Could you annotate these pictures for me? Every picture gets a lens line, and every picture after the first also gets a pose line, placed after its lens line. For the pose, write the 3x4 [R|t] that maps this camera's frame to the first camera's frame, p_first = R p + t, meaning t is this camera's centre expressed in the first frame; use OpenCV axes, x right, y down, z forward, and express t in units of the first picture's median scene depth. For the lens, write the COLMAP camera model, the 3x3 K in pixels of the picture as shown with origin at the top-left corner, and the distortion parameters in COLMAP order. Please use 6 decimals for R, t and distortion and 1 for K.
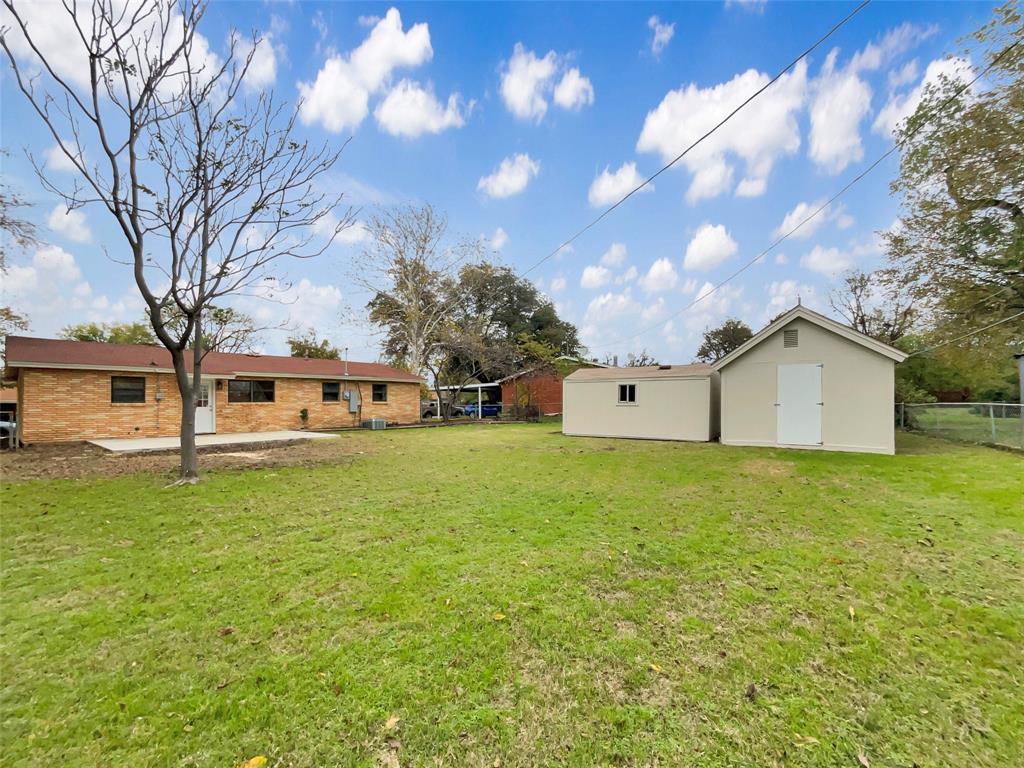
lens RADIAL K [[423.7, 0, 515.4], [0, 423.7, 386.1], [0, 0, 1]] dist [-0.003504, -0.000127]
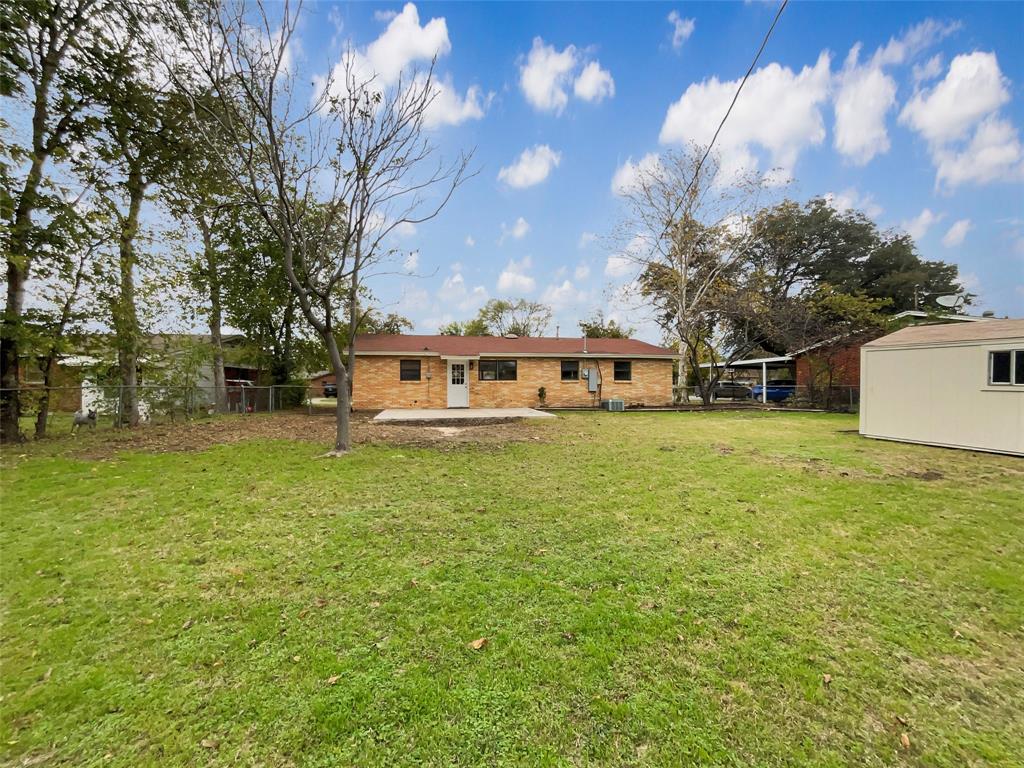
lens RADIAL K [[423.7, 0, 515.4], [0, 423.7, 386.1], [0, 0, 1]] dist [-0.003504, -0.000127]
pose [[0.769977, 0.014146, -0.637914, 0.085646], [0.018500, 0.998839, 0.044479, 0.003576], [0.637803, -0.046050, 0.768822, 0.149766]]
